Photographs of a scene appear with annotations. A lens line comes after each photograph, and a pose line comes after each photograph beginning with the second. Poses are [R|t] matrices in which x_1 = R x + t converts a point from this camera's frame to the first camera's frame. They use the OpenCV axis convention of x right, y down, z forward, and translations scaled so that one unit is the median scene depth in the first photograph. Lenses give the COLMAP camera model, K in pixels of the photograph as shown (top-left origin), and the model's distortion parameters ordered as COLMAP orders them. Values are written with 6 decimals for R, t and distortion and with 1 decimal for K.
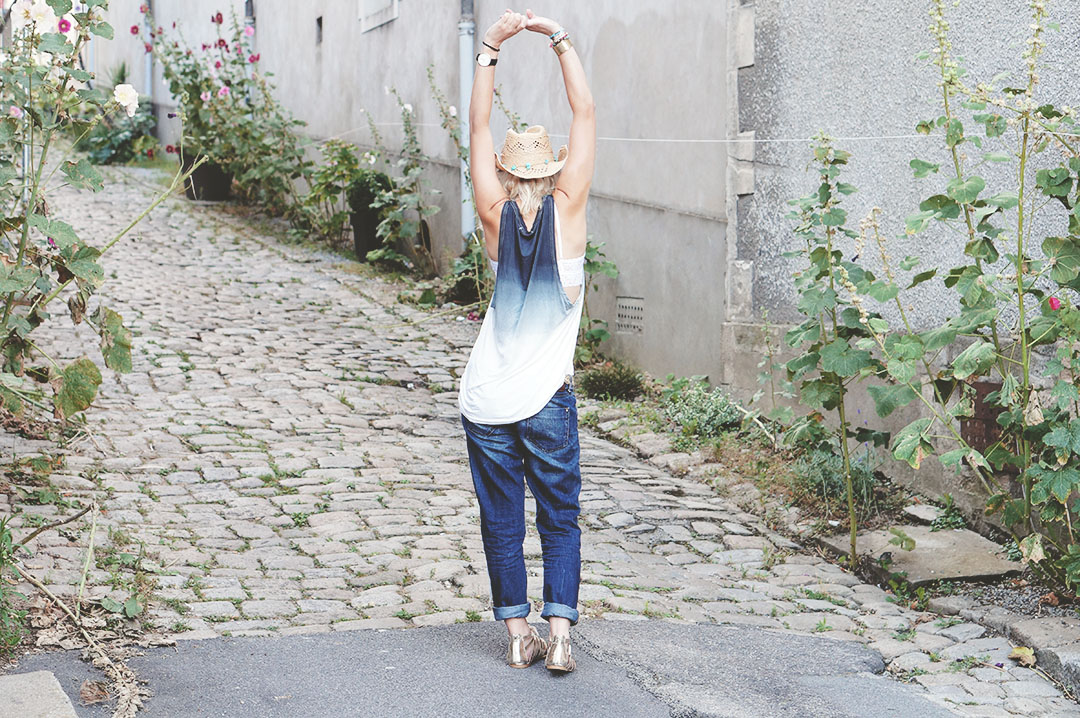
lens RADIAL K [[2365.3, 0, 467.4], [0, 2365.3, 348.3], [0, 0, 1]] dist [0.037477, 0.000000]
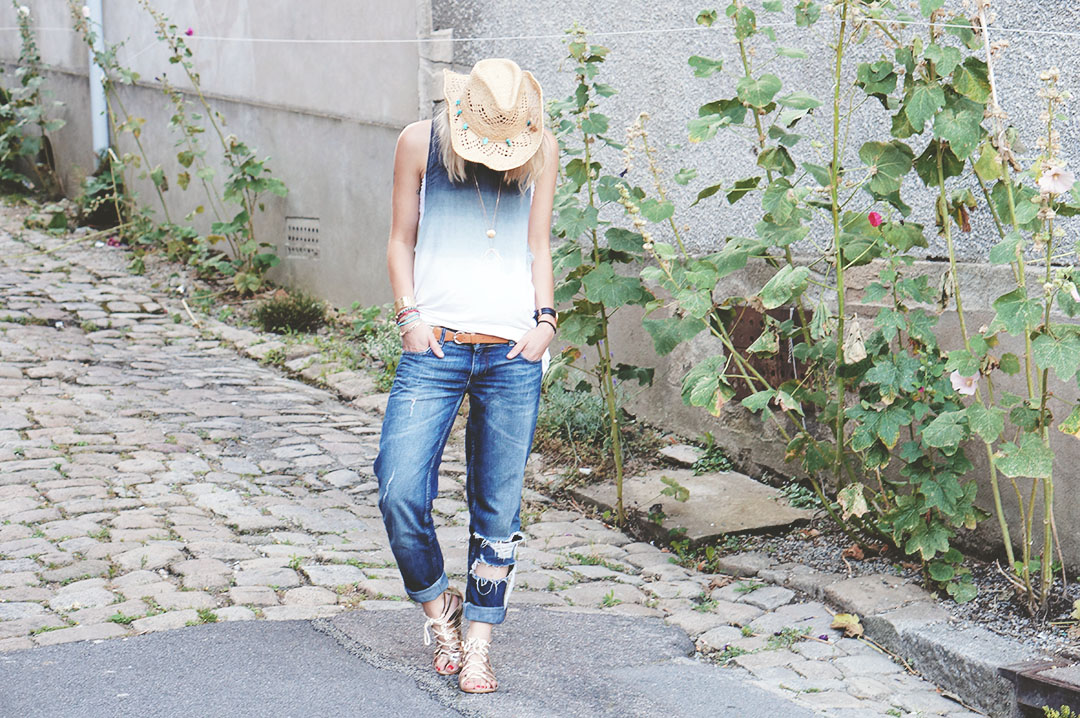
lens RADIAL K [[2365.3, 0, 515.6], [0, 2365.3, 340.8], [0, 0, 1]] dist [0.037477, 0.000000]
pose [[0.980033, -0.036922, 0.195375, -0.041951], [0.030078, 0.998829, 0.037884, -0.009035], [-0.196545, -0.031251, 0.979997, 0.143458]]
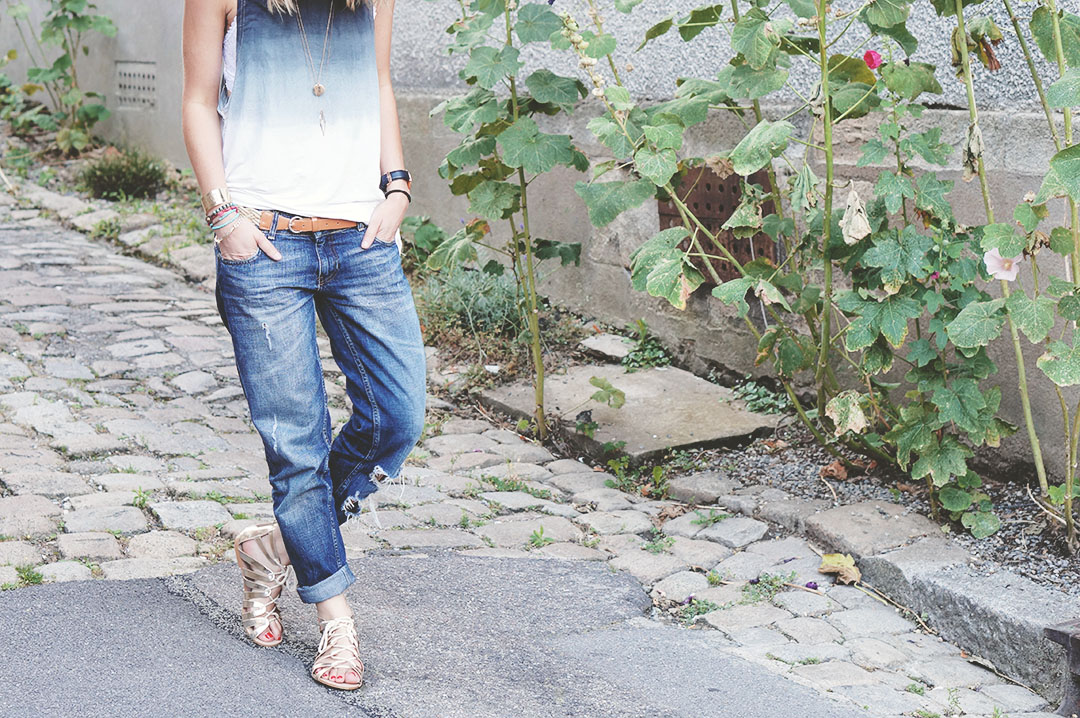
lens RADIAL K [[2470.6, 0, 523.3], [0, 2470.6, 365.7], [0, 0, 1]] dist [0.043736, 0.000000]
pose [[0.964401, -0.065572, 0.256184, -0.030711], [0.038204, 0.993154, 0.110387, -0.010620], [-0.261669, -0.096670, 0.960304, 0.272831]]
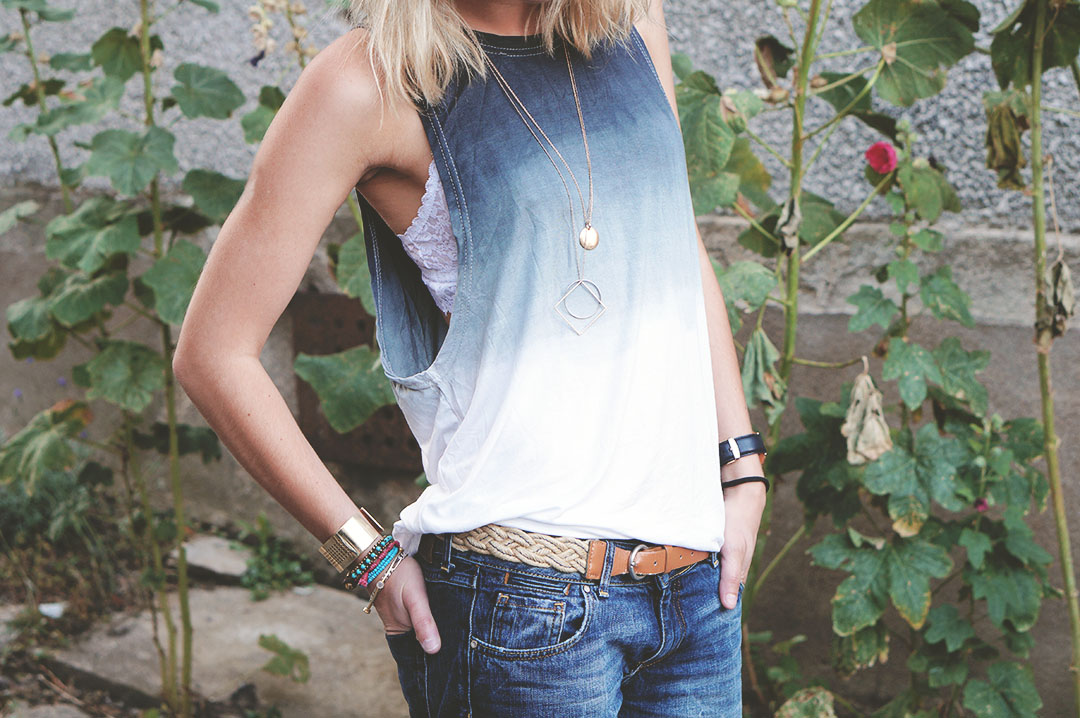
lens RADIAL K [[2365.3, 0, 542.9], [0, 2365.3, 355.6], [0, 0, 1]] dist [0.037477, 0.000000]
pose [[0.813365, -0.100422, 0.573020, -0.033462], [0.041634, 0.992511, 0.114841, -0.027865], [-0.580262, -0.069550, 0.811455, 0.565798]]
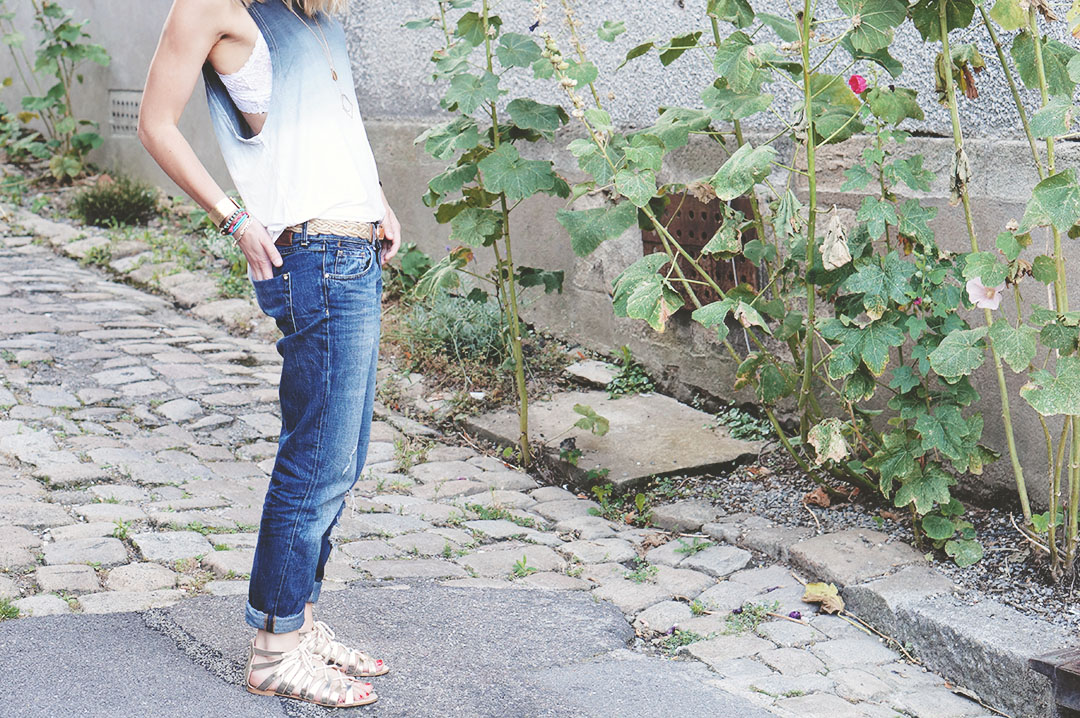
lens RADIAL K [[2365.3, 0, 558.1], [0, 2365.3, 396.7], [0, 0, 1]] dist [0.037477, 0.000000]
pose [[0.959768, -0.070436, 0.271815, -0.020010], [0.039620, 0.992313, 0.117242, -0.010469], [-0.277984, -0.101756, 0.955181, 0.299871]]
